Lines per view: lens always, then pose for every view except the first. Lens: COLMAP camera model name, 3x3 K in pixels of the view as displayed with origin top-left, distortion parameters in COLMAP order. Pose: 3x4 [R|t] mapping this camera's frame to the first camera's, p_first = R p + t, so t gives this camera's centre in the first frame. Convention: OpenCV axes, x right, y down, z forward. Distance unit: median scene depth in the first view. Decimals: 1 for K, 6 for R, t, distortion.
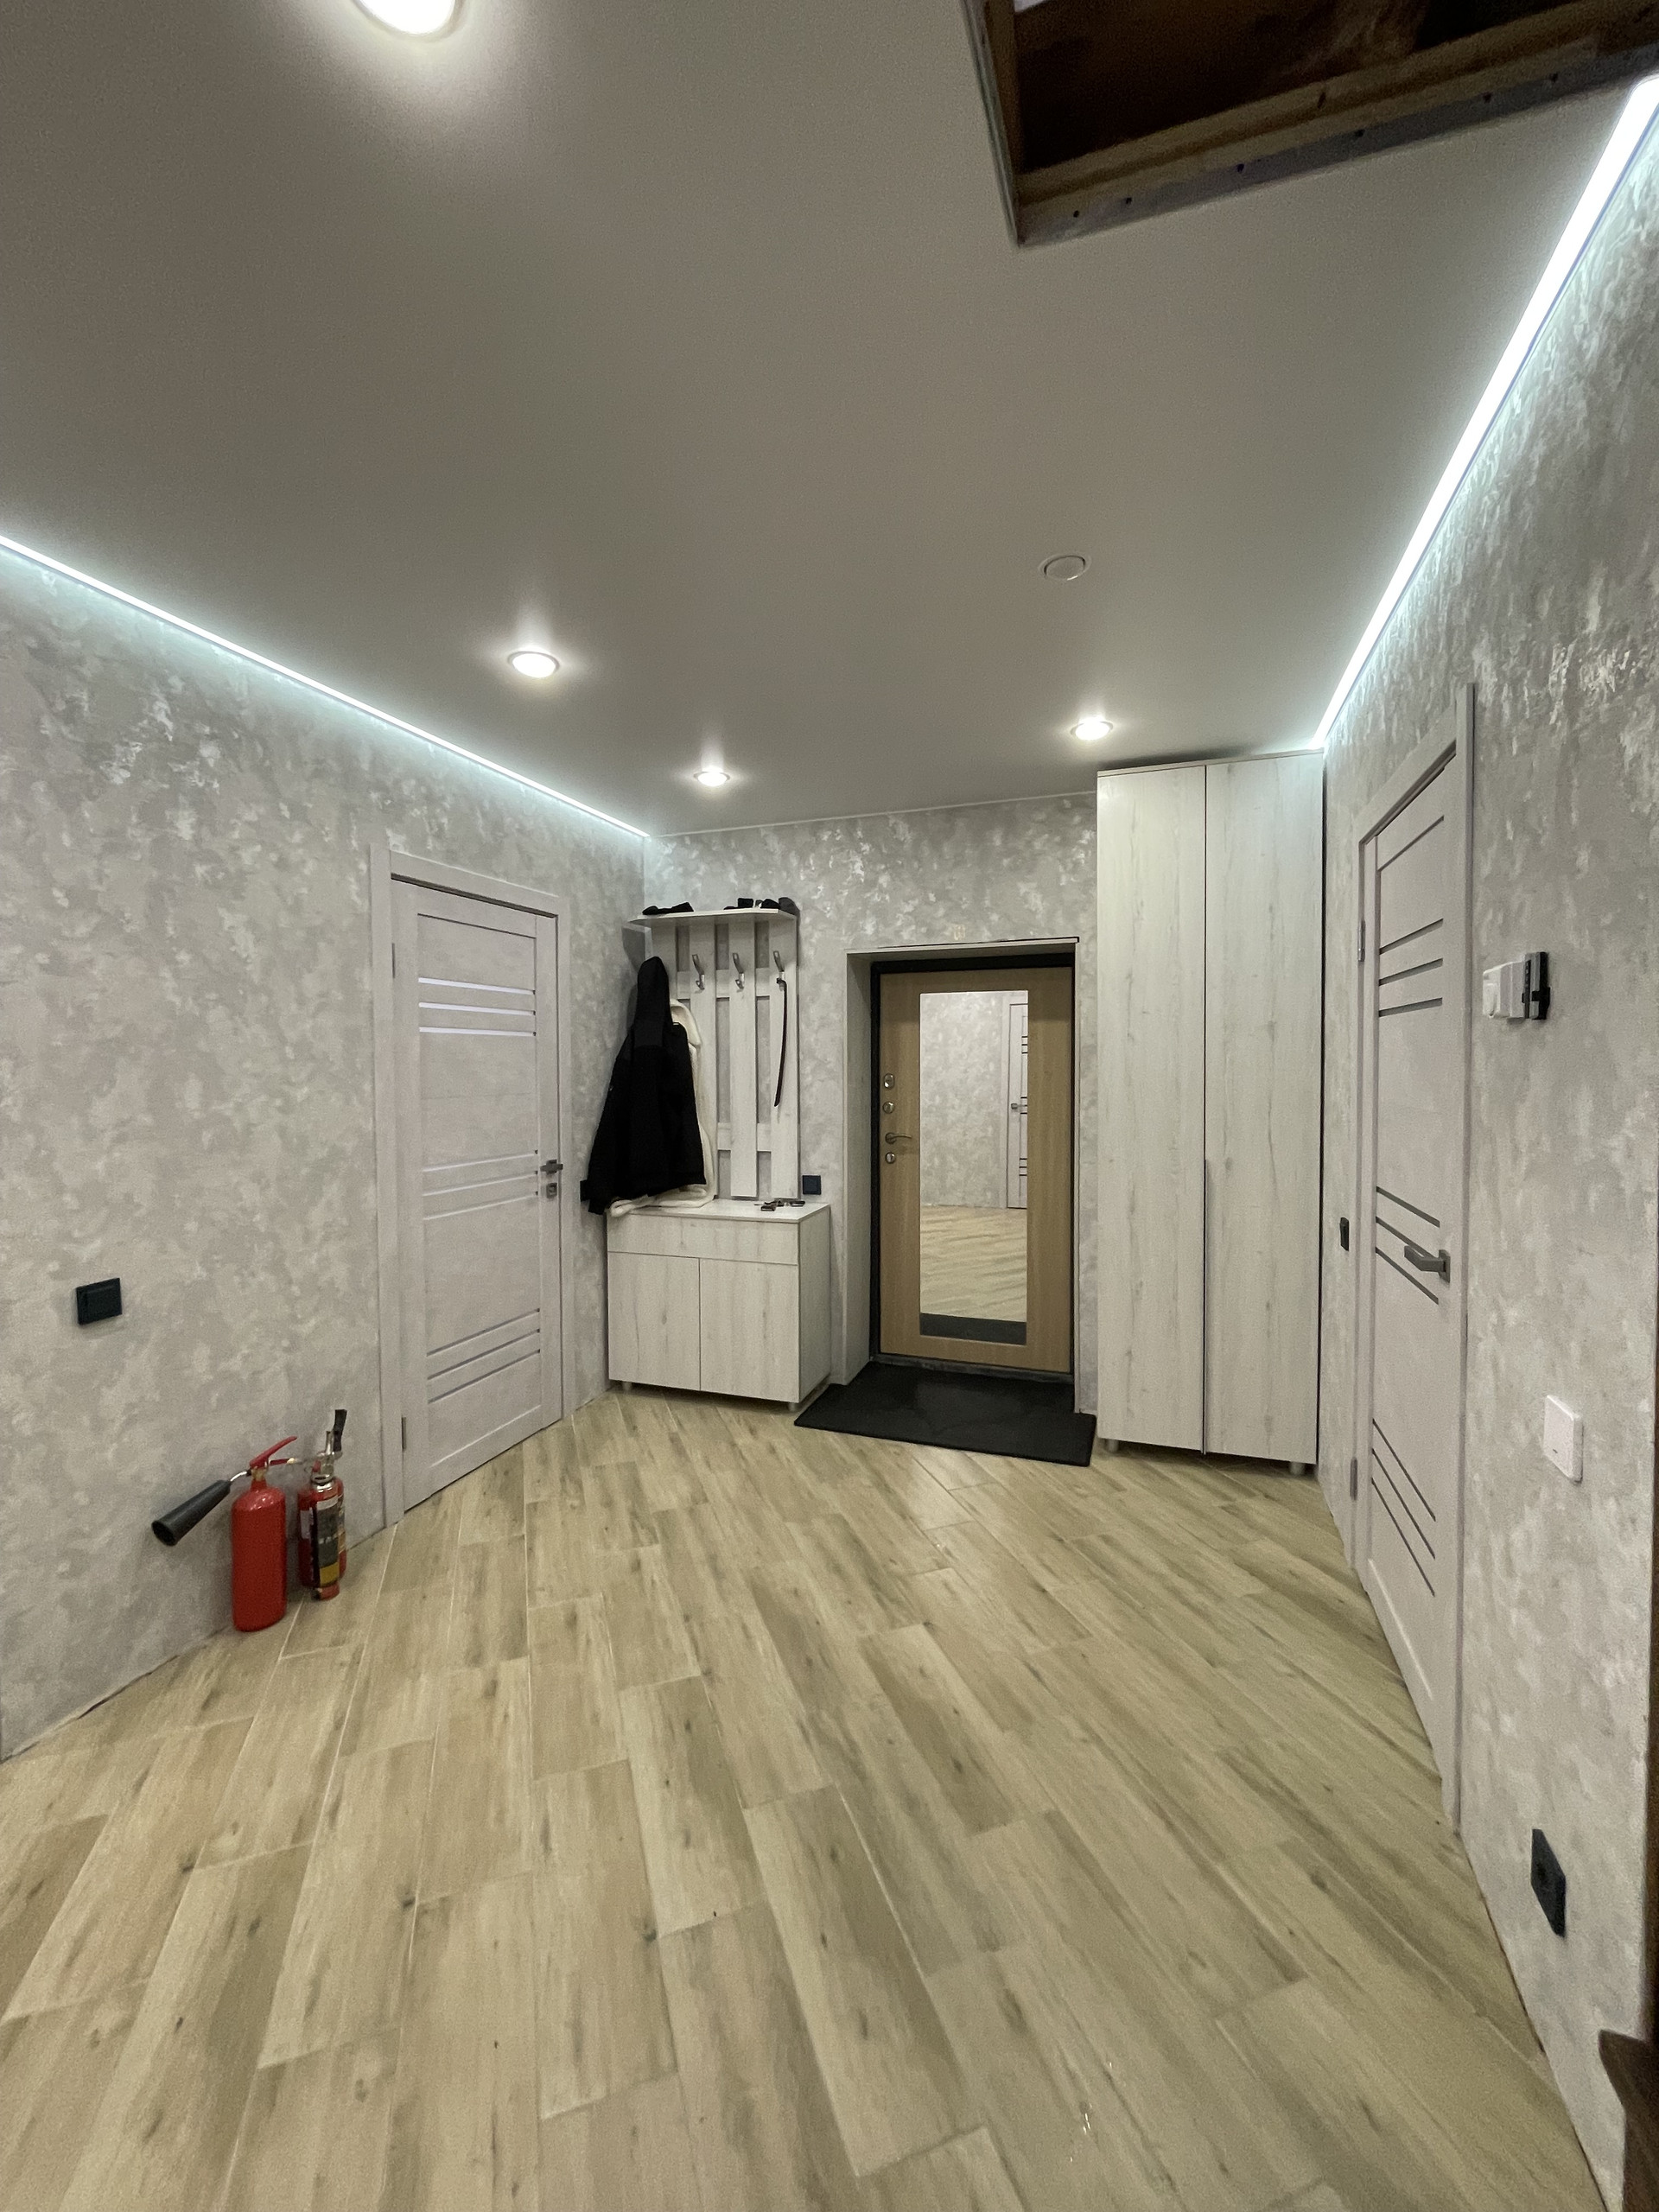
lens RADIAL K [[903.1, 0, 832.5], [0, 903.1, 1094.8], [0, 0, 1]] dist [-0.001070, 0.000967]
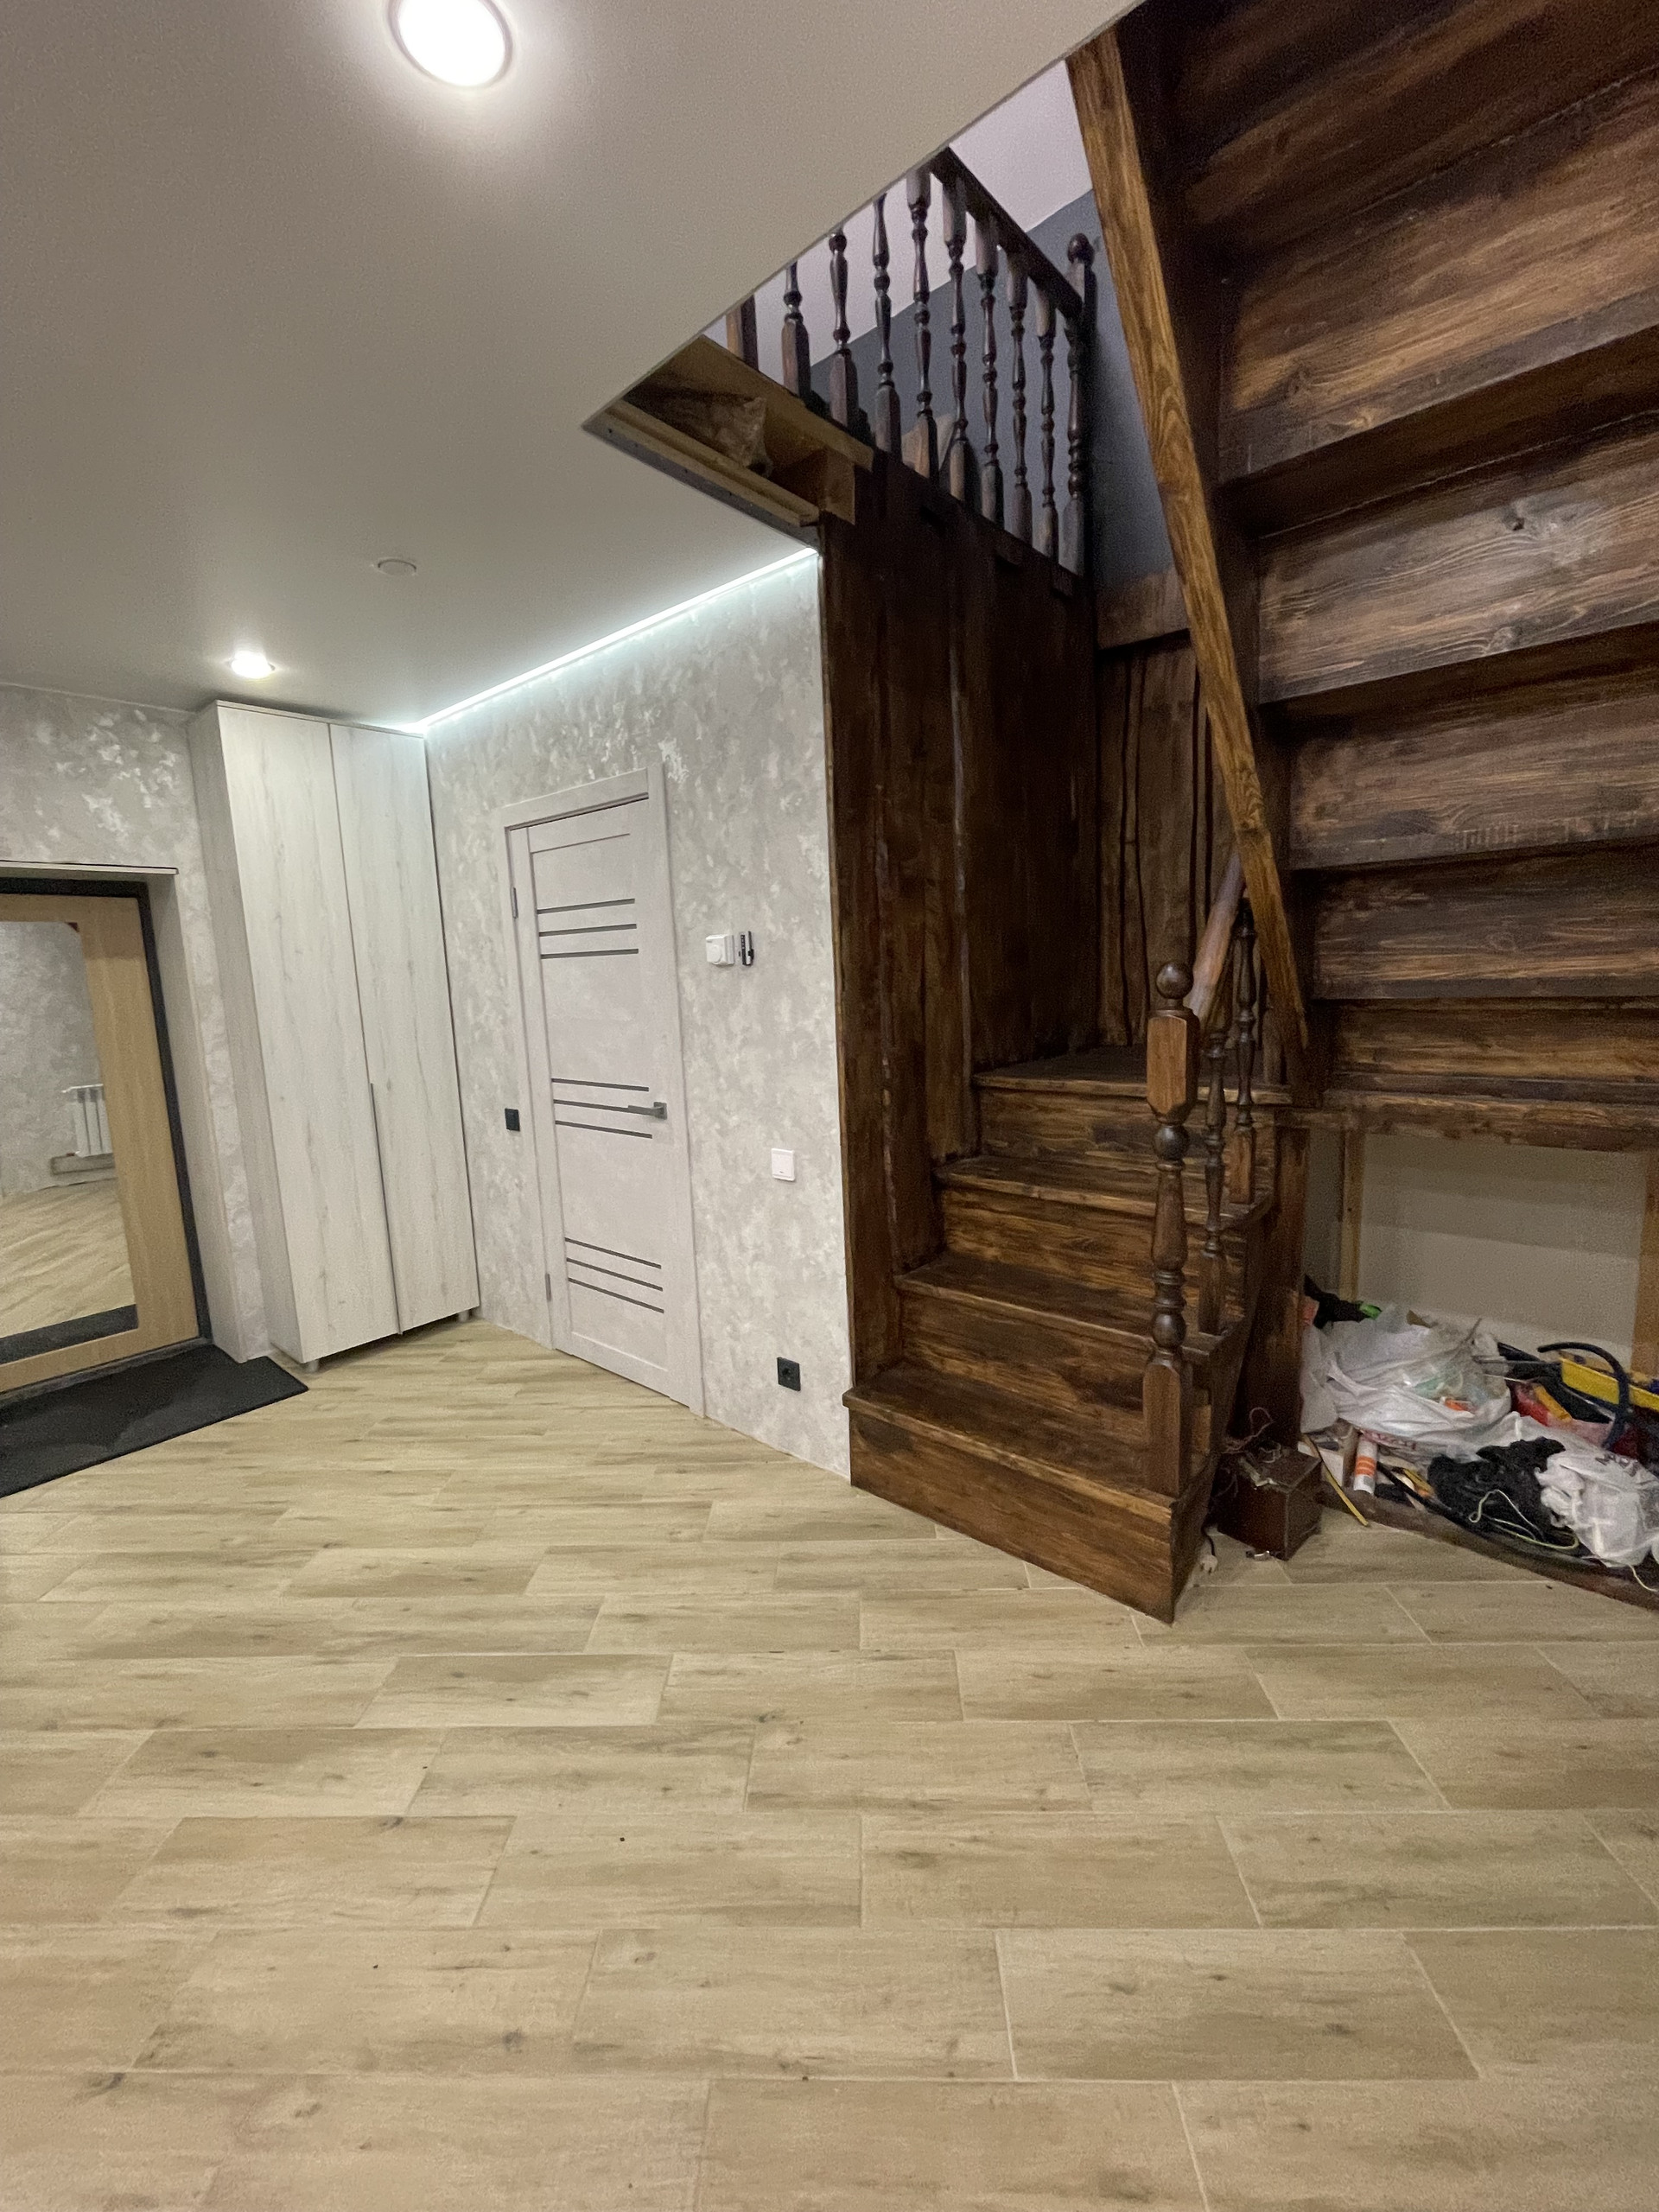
lens RADIAL K [[903.8, 0, 834.4], [0, 903.8, 1093.4], [0, 0, 1]] dist [-0.000905, 0.000782]
pose [[0.358083, -0.138435, 0.923370, -0.527823], [0.069238, 0.990162, 0.121598, -0.017139], [-0.931119, 0.020390, 0.364145, 0.057978]]
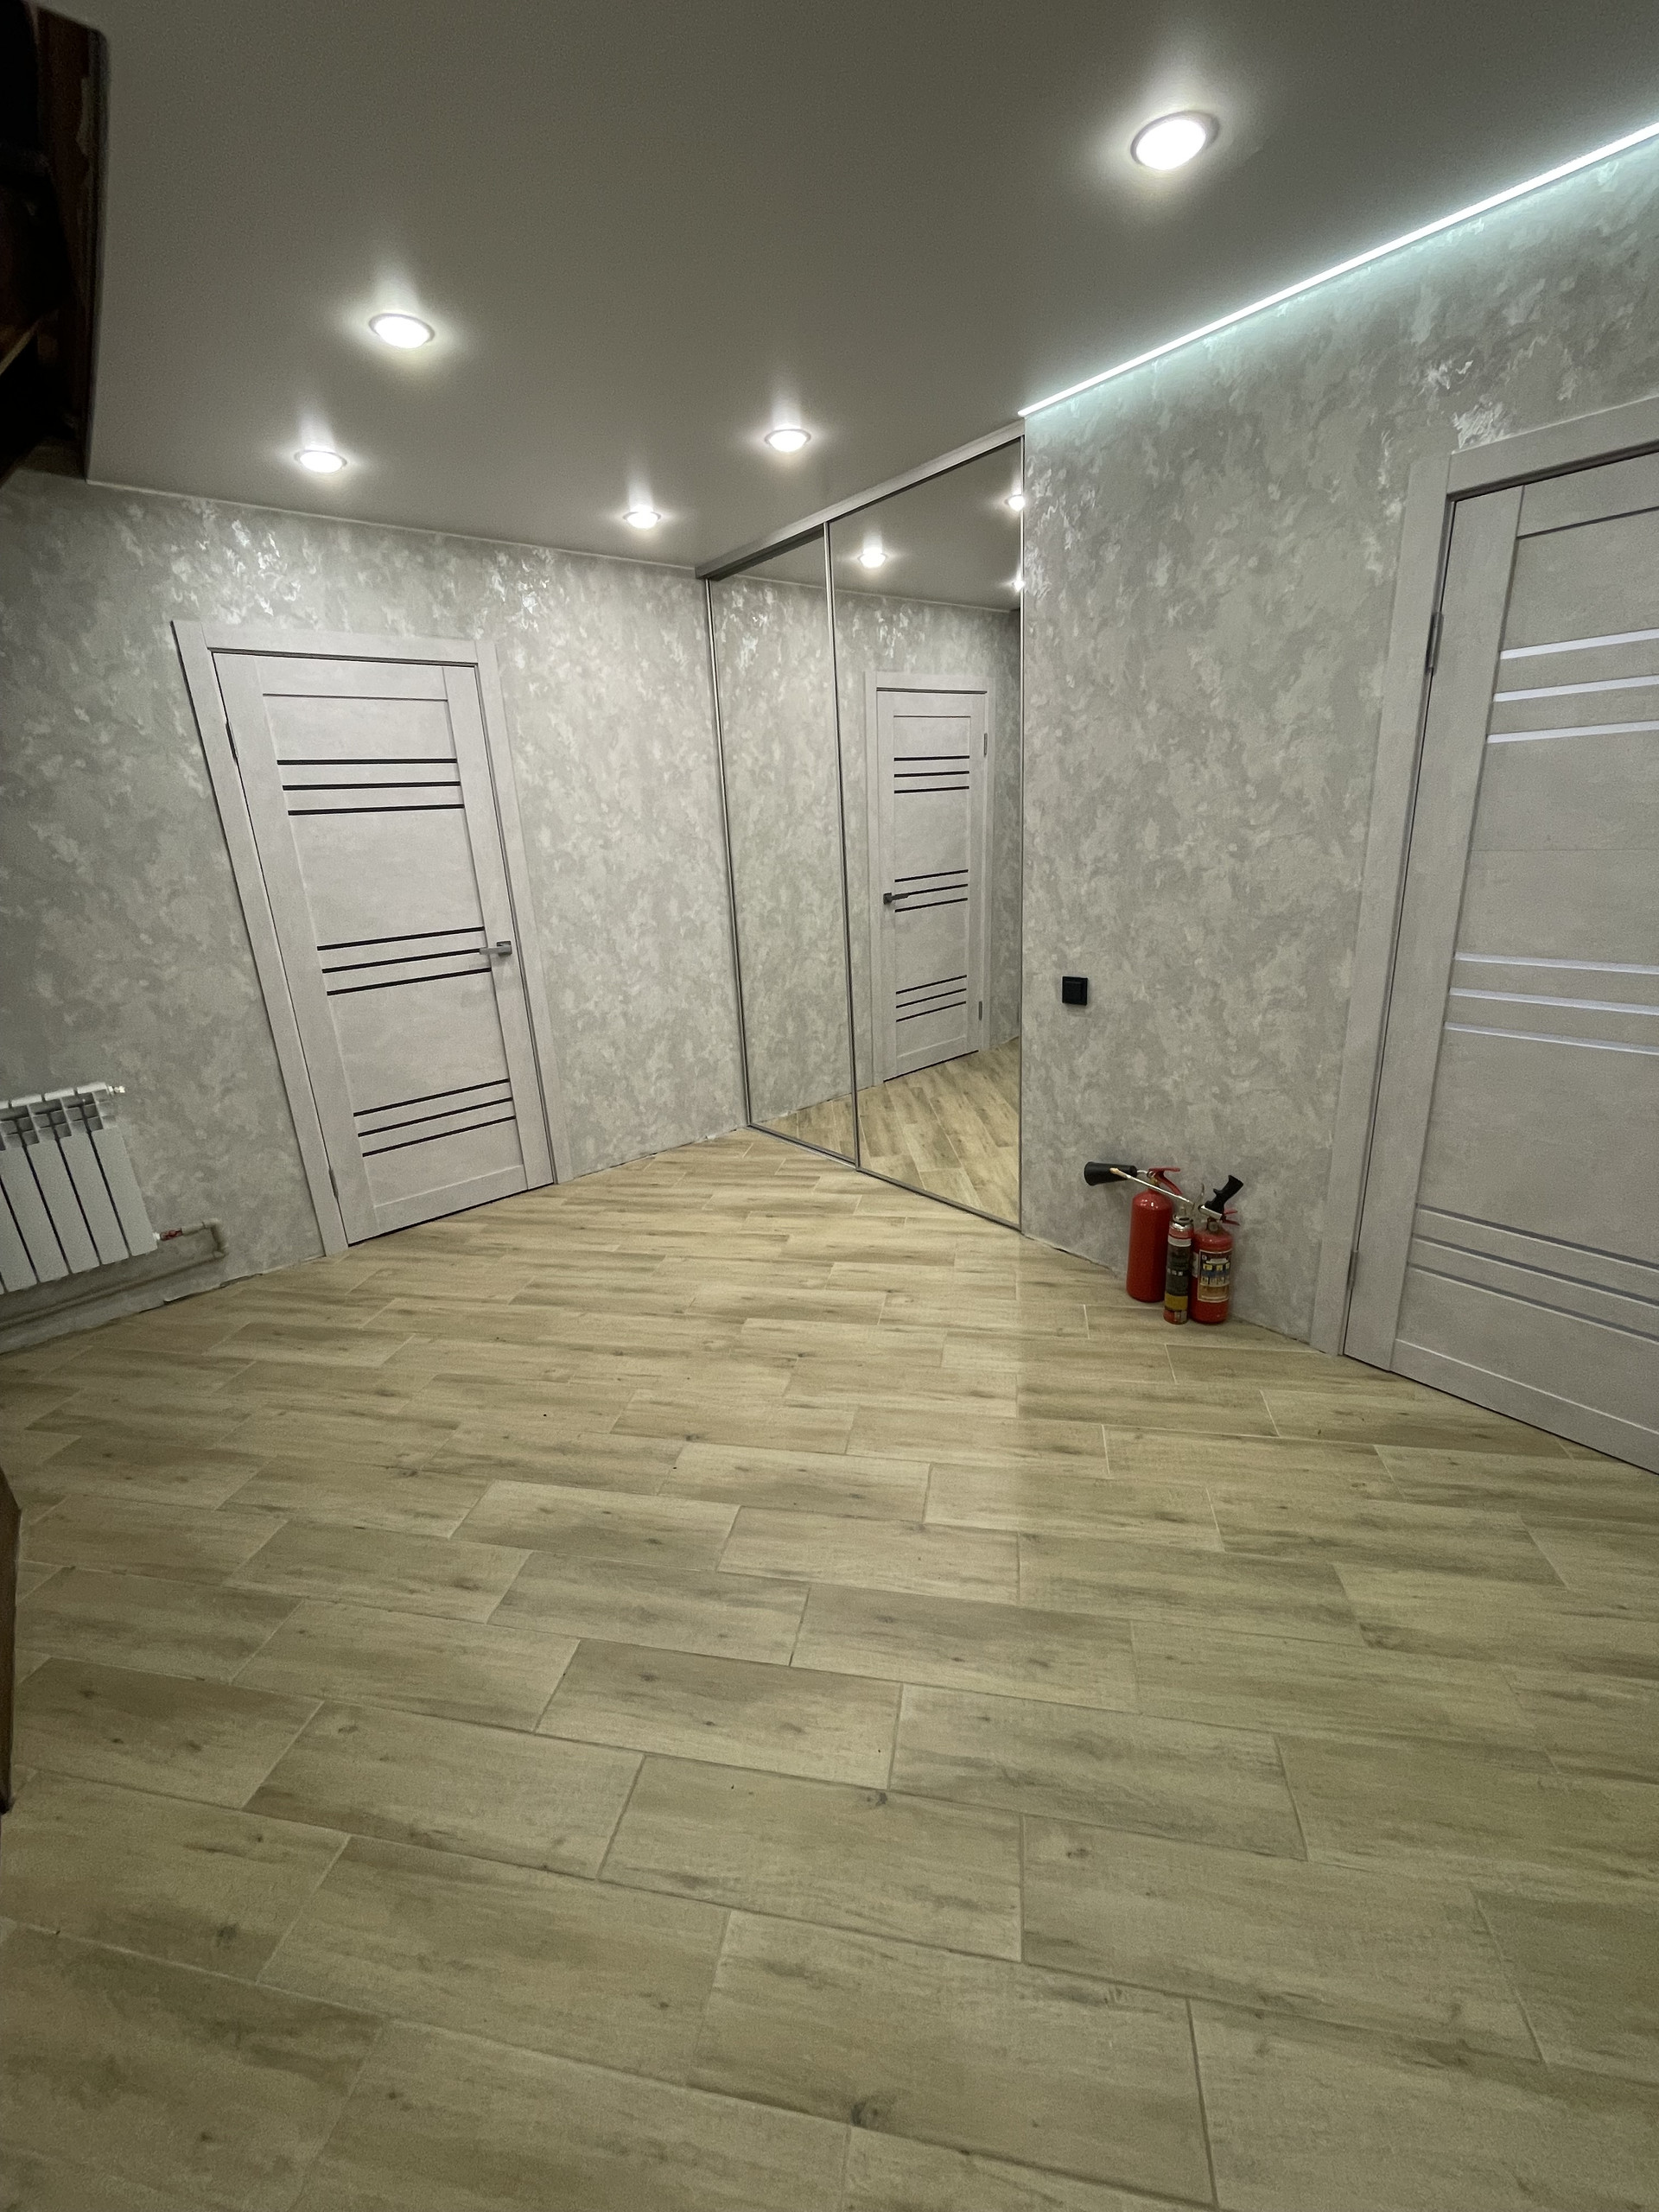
lens RADIAL K [[903.1, 0, 832.5], [0, 903.1, 1094.8], [0, 0, 1]] dist [-0.001070, 0.000967]
pose [[-0.504936, 0.287559, -0.813849, 0.442360], [0.024964, 0.947345, 0.319239, -0.057603], [0.862796, 0.140879, -0.485527, 1.100416]]
